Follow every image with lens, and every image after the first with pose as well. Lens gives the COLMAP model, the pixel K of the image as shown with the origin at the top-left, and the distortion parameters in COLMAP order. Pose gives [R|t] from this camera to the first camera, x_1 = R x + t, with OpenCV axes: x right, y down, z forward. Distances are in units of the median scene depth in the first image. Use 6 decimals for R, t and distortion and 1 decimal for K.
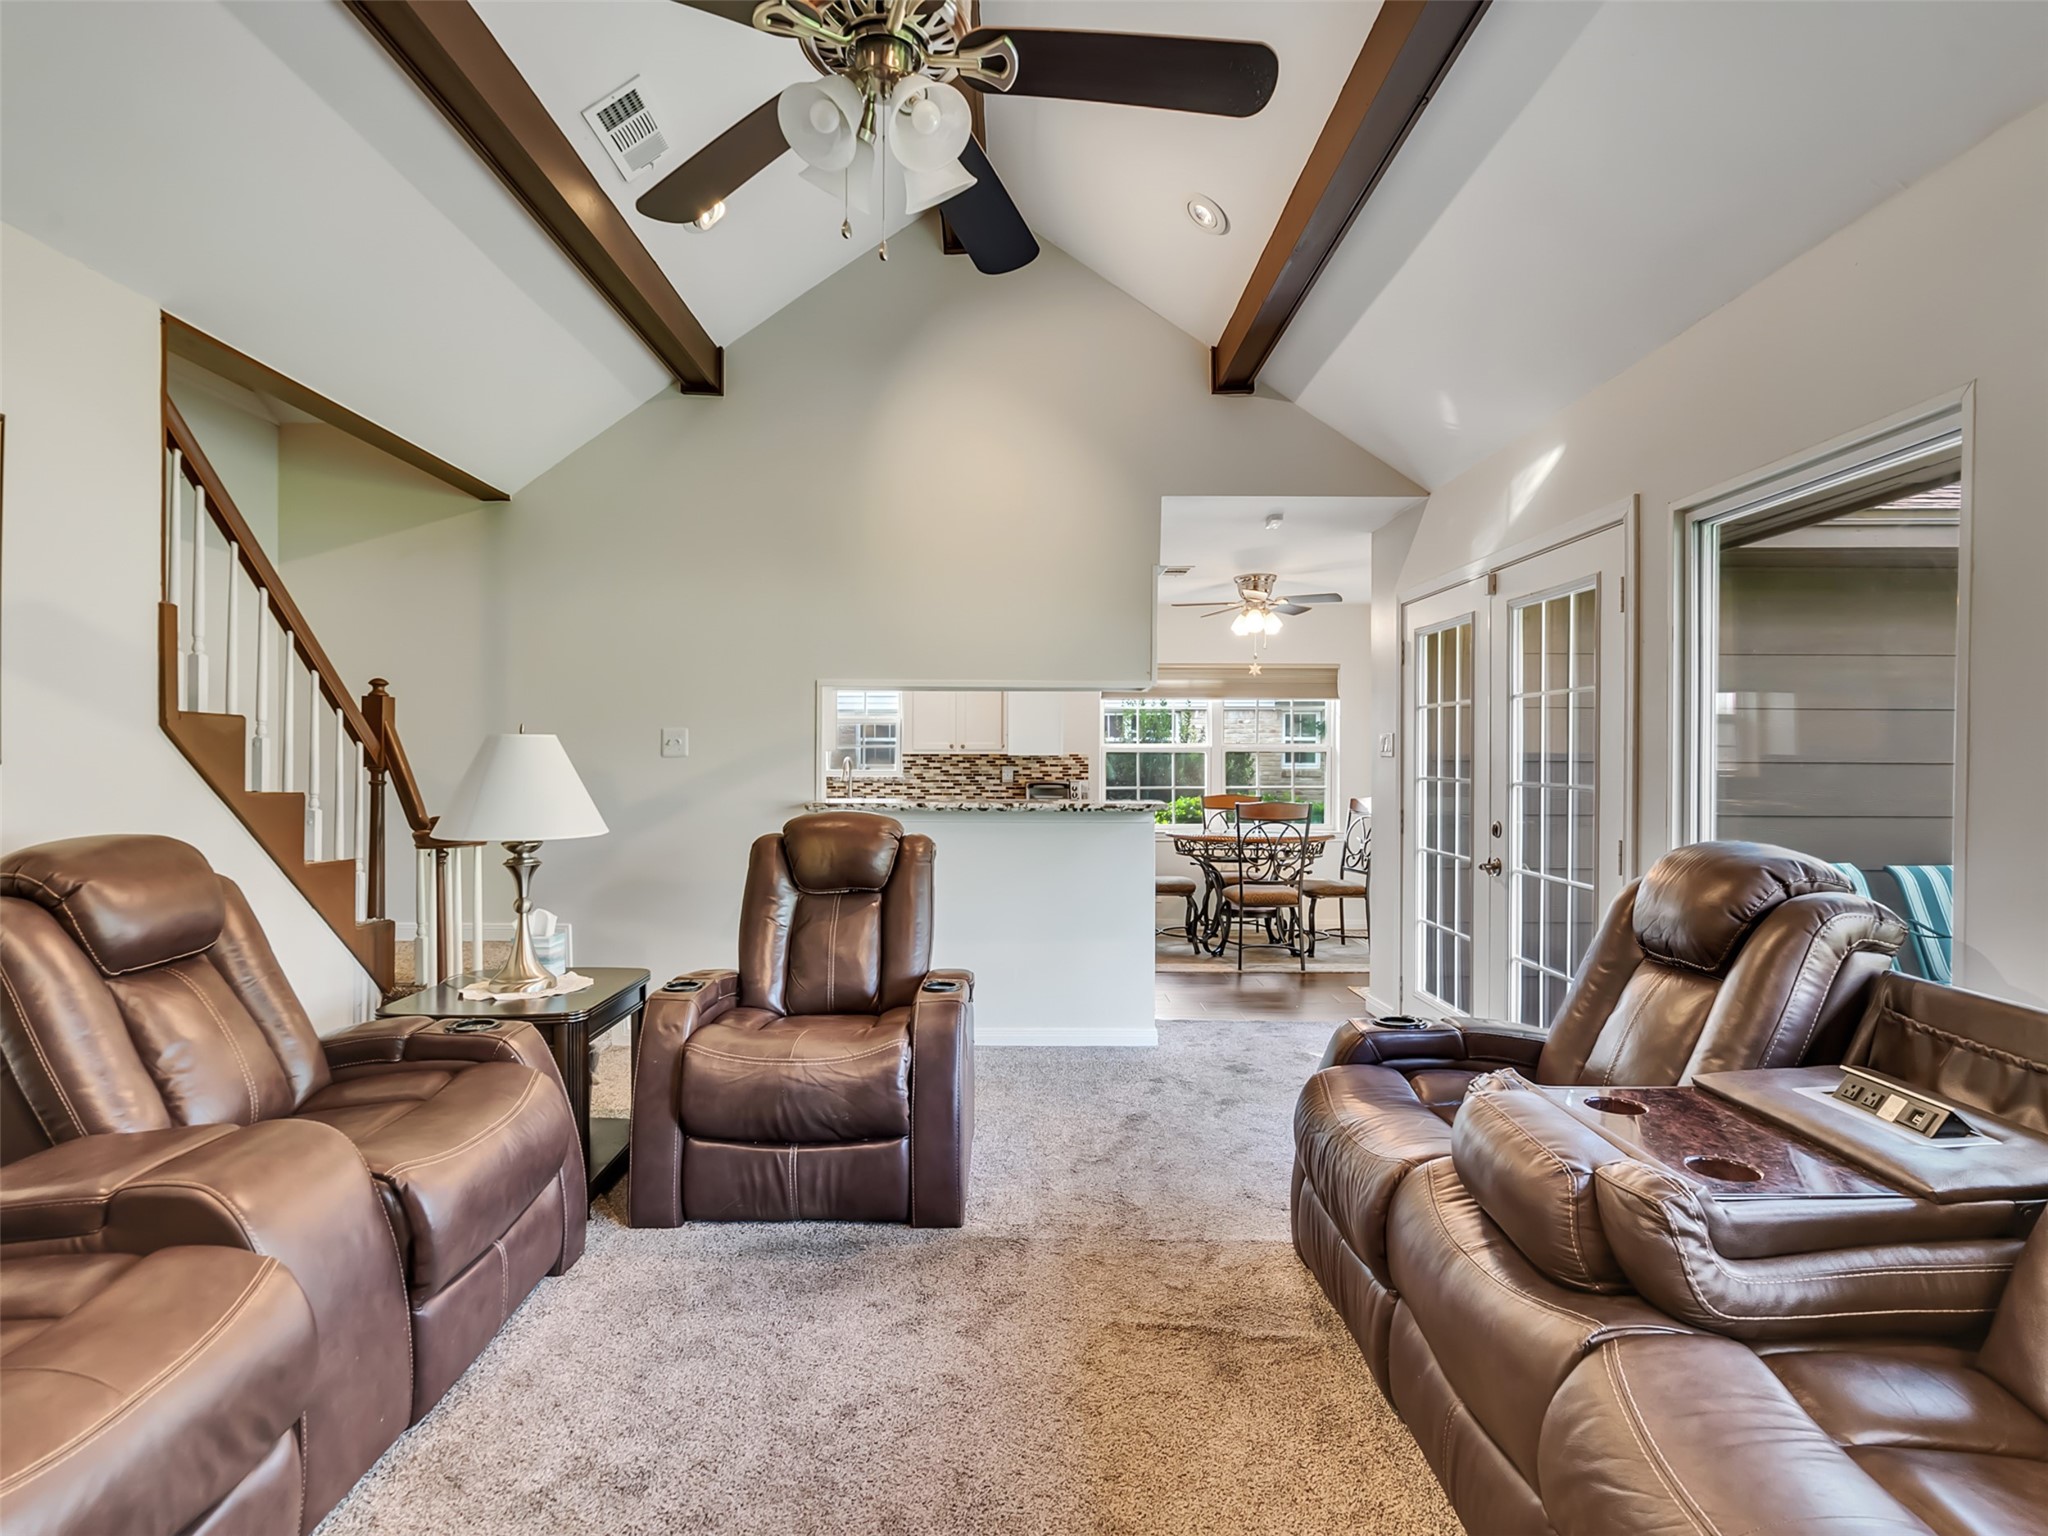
lens RADIAL K [[1046.9, 0, 1010.1], [0, 1046.9, 771.3], [0, 0, 1]] dist [-0.004649, 0.004002]
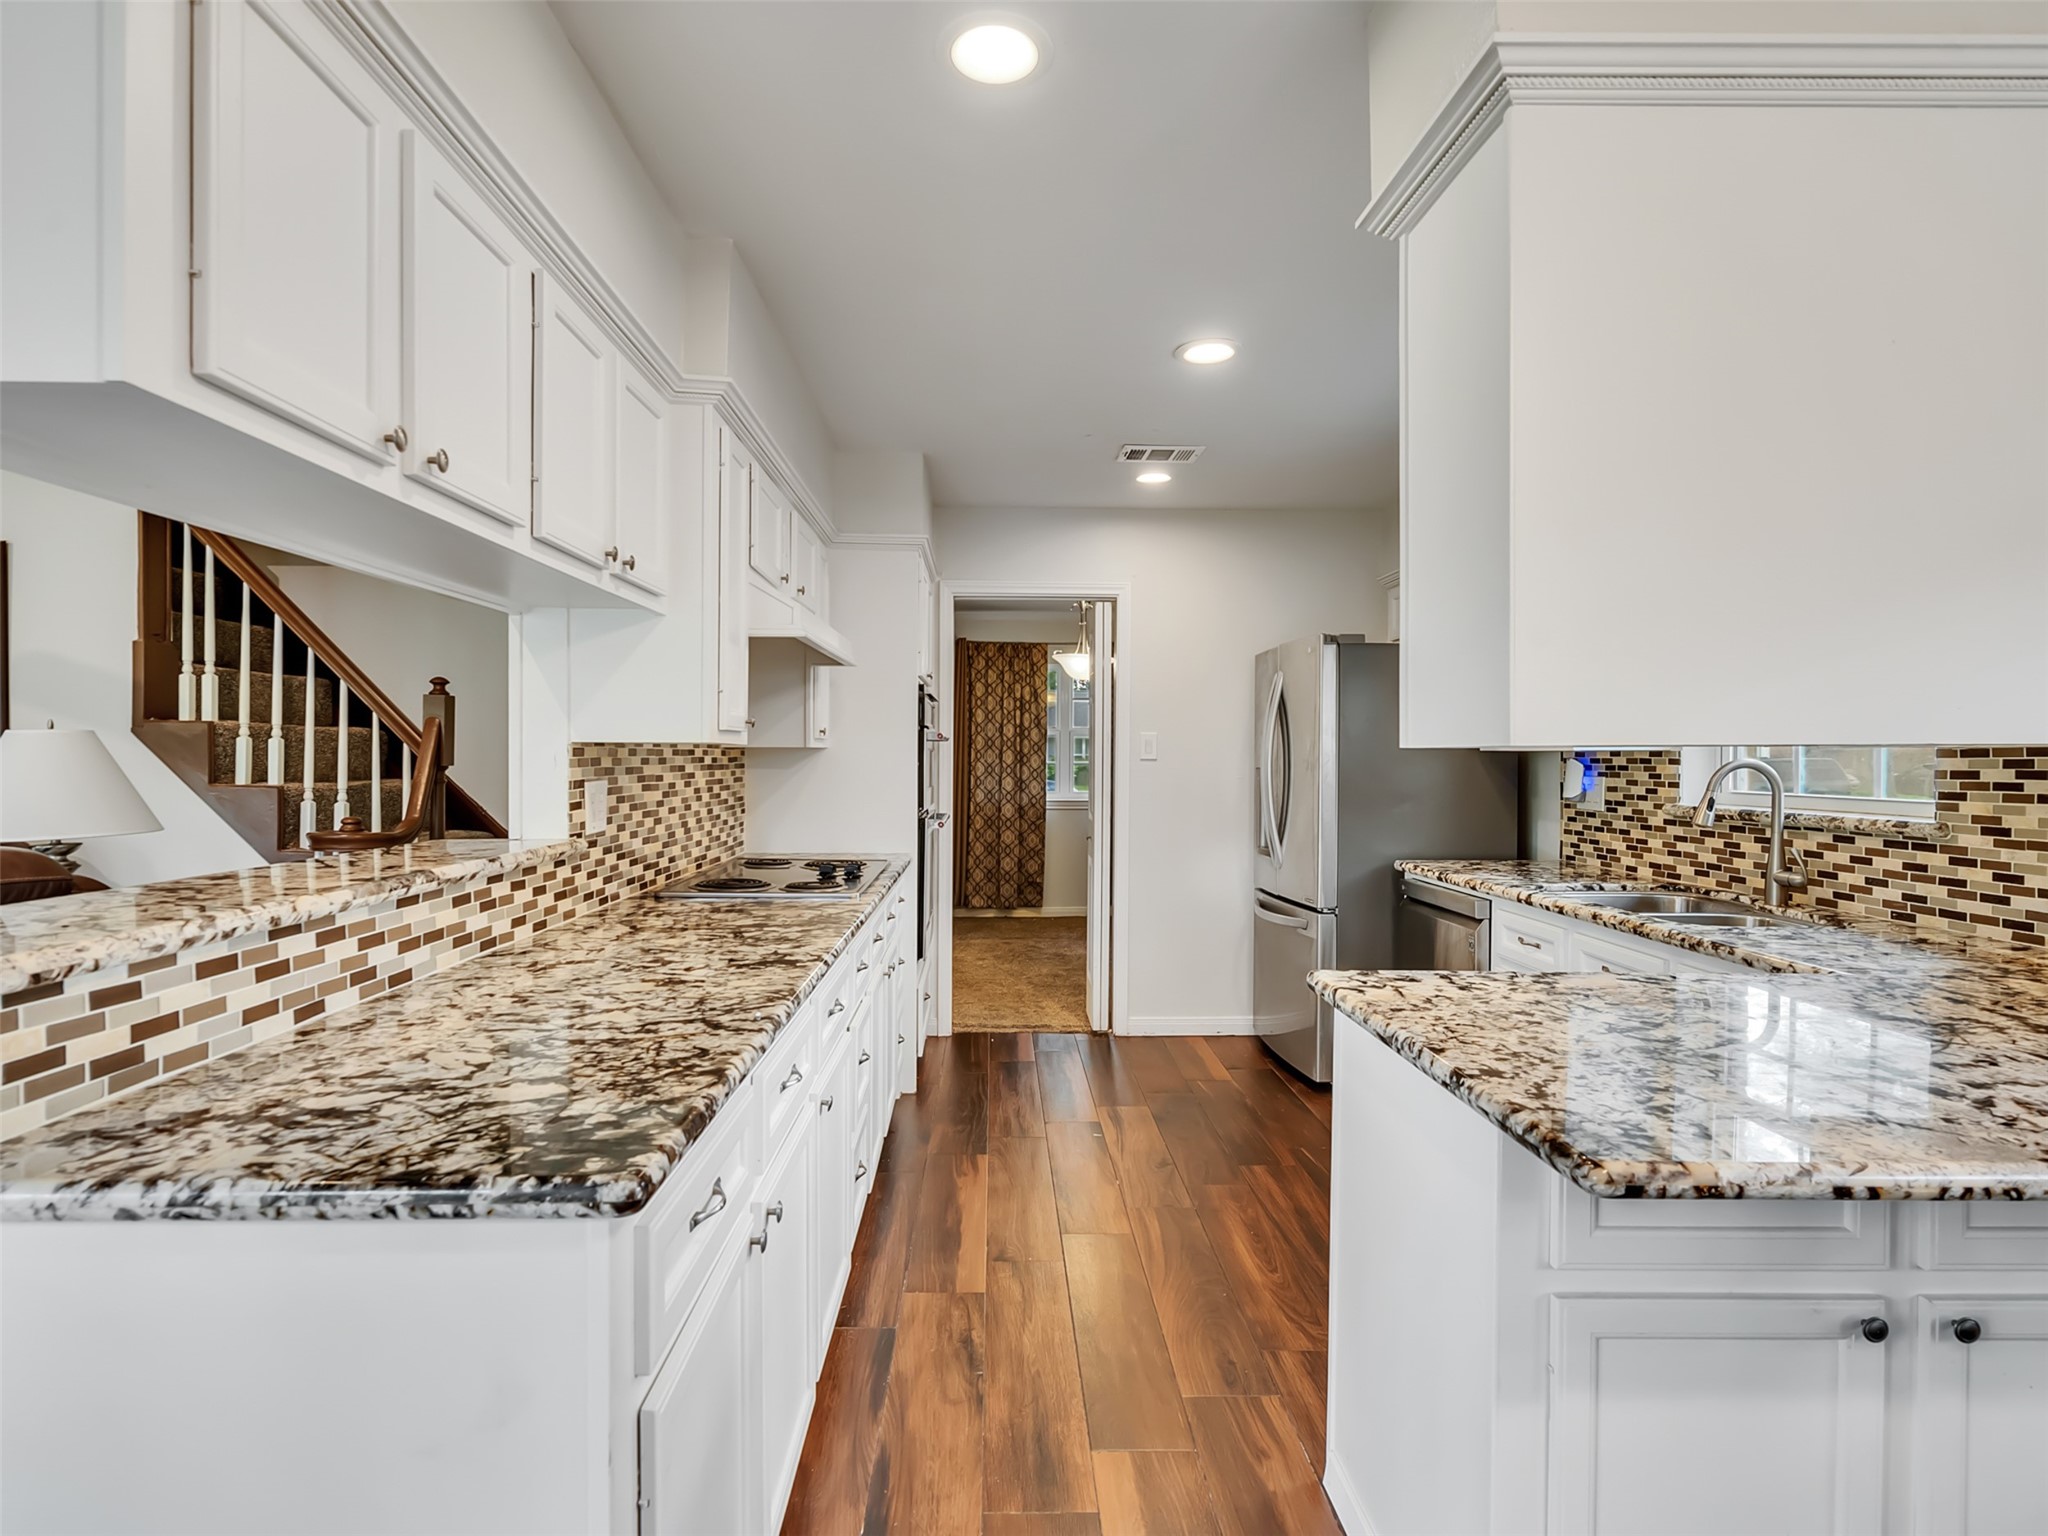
lens RADIAL K [[1046.9, 0, 1007.7], [0, 1046.9, 767.5], [0, 0, 1]] dist [-0.004649, 0.004002]
pose [[0.021045, 0.008220, -0.999745, 0.332172], [-0.016774, 0.999828, 0.007868, -0.015006], [0.999638, 0.016604, 0.021179, 1.214030]]
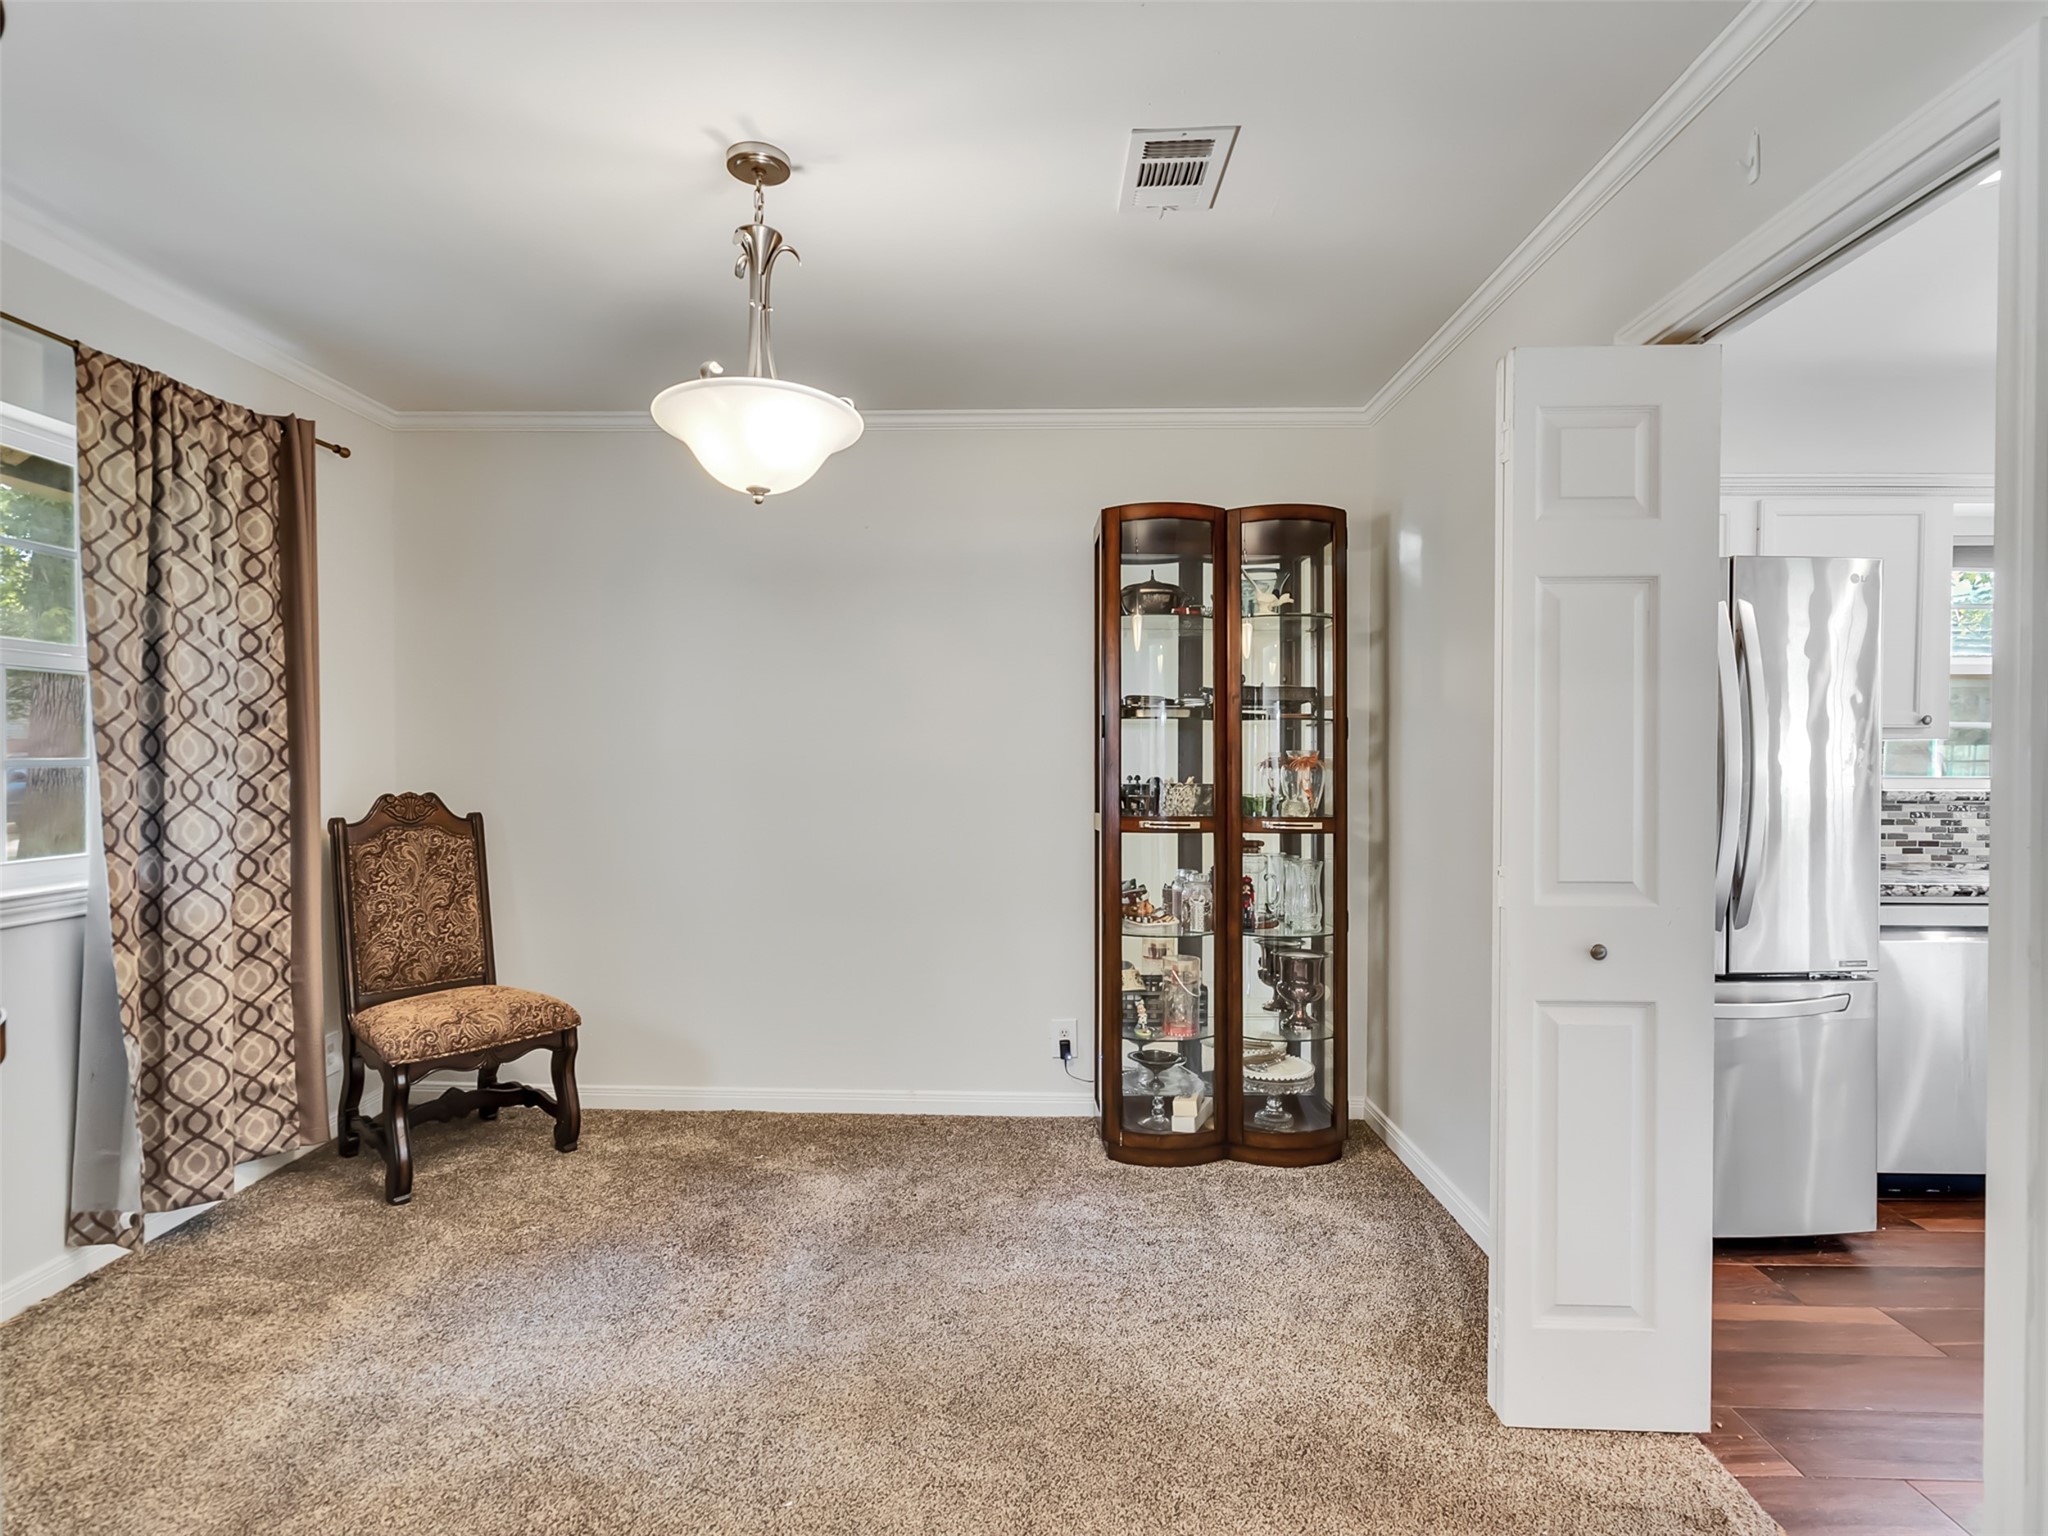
lens RADIAL K [[1046.9, 0, 1034.3], [0, 1046.9, 772.2], [0, 0, 1]] dist [-0.004649, 0.004002]
pose [[0.999776, 0.000320, -0.021156, -0.960932], [-0.000241, 0.999993, 0.003744, -0.008125], [0.021157, -0.003739, 0.999769, 0.910506]]
